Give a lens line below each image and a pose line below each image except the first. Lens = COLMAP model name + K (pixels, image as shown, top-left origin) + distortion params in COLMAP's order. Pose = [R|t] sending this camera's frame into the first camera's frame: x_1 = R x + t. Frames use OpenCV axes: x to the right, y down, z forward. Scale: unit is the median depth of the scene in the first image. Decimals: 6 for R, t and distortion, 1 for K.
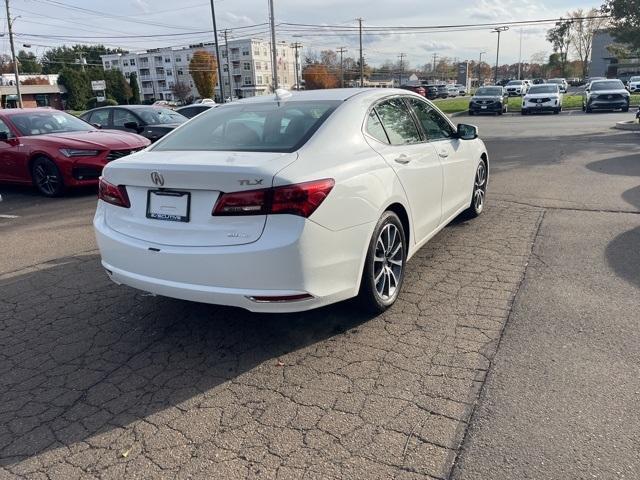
lens RADIAL K [[483.9, 0, 317.5], [0, 483.9, 245.6], [0, 0, 1]] dist [0.076035, -0.099327]
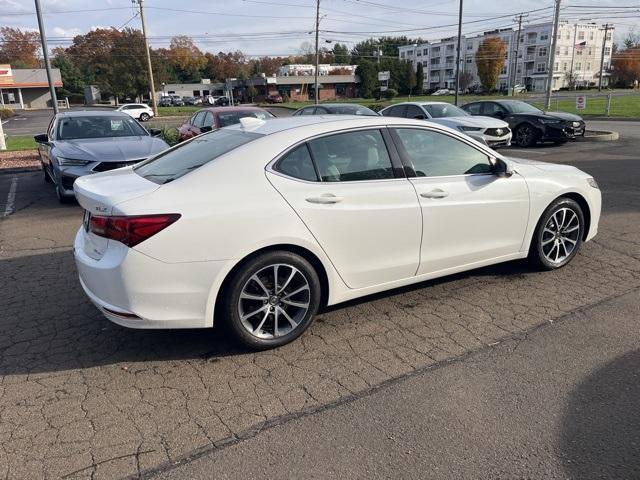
lens RADIAL K [[483.9, 0, 318.9], [0, 483.9, 242.2], [0, 0, 1]] dist [0.076035, -0.099327]
pose [[0.846280, 0.171704, -0.504310, 0.477449], [-0.162773, 0.984706, 0.062118, -0.110259], [0.507263, 0.029519, 0.861286, 0.137193]]
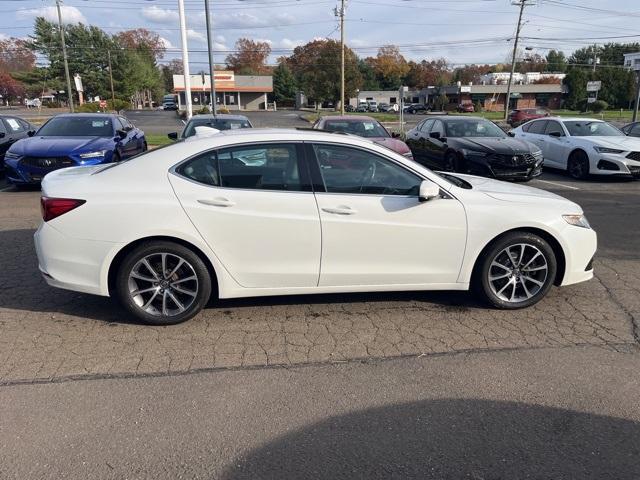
lens RADIAL K [[483.9, 0, 326.3], [0, 483.9, 239.9], [0, 0, 1]] dist [0.076035, -0.099327]
pose [[0.584635, 0.259512, -0.768671, 0.836323], [-0.263970, 0.956753, 0.122240, -0.211331], [0.767152, 0.131440, 0.627855, 0.384903]]
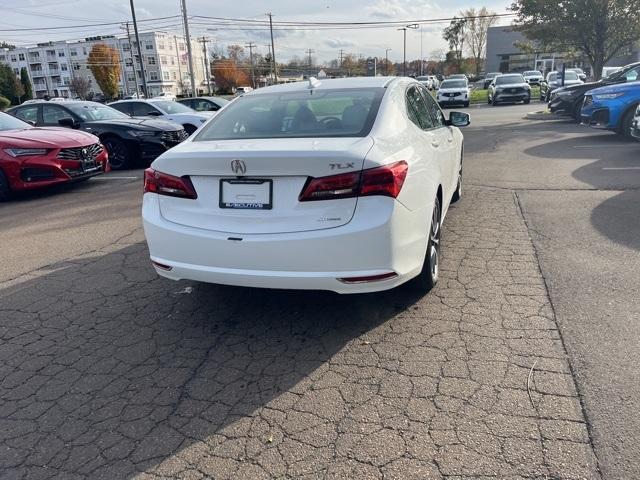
lens RADIAL K [[483.9, 0, 319.5], [0, 483.9, 247.0], [0, 0, 1]] dist [0.076035, -0.099327]
pose [[0.983241, -0.061662, 0.171565, -0.199495], [0.059994, 0.998088, 0.014899, 0.011544], [-0.172156, -0.004357, 0.985060, 0.002659]]
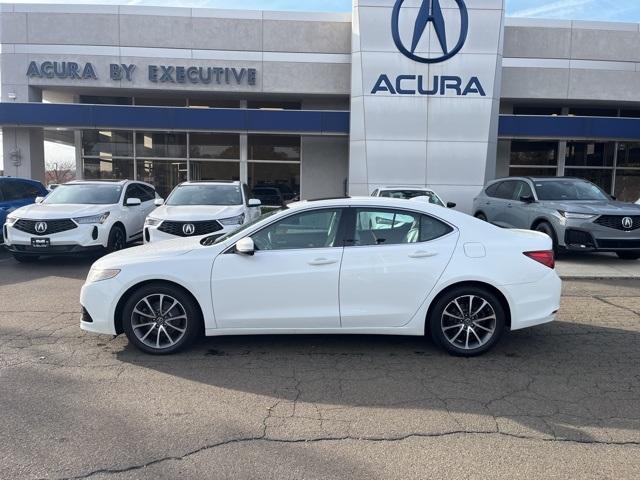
lens RADIAL K [[483.9, 0, 316.6], [0, 483.9, 244.0], [0, 0, 1]] dist [0.076035, -0.099327]
pose [[-0.499782, -0.056272, 0.864321, -0.946419], [0.262662, 0.941051, 0.213148, -0.459502], [-0.825364, 0.333552, -0.455540, 1.562942]]
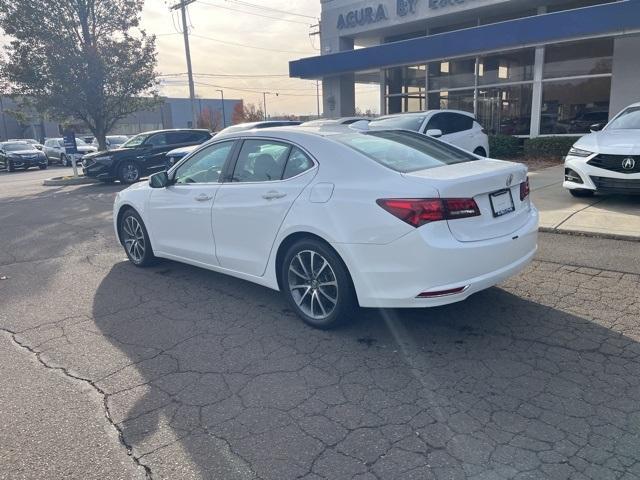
lens RADIAL K [[483.9, 0, 317.4], [0, 483.9, 233.0], [0, 0, 1]] dist [0.076035, -0.099327]
pose [[0.265418, -0.166959, 0.949567, -0.969375], [0.313301, 0.946377, 0.078826, -0.151920], [-0.911809, 0.276578, 0.303494, 0.640566]]
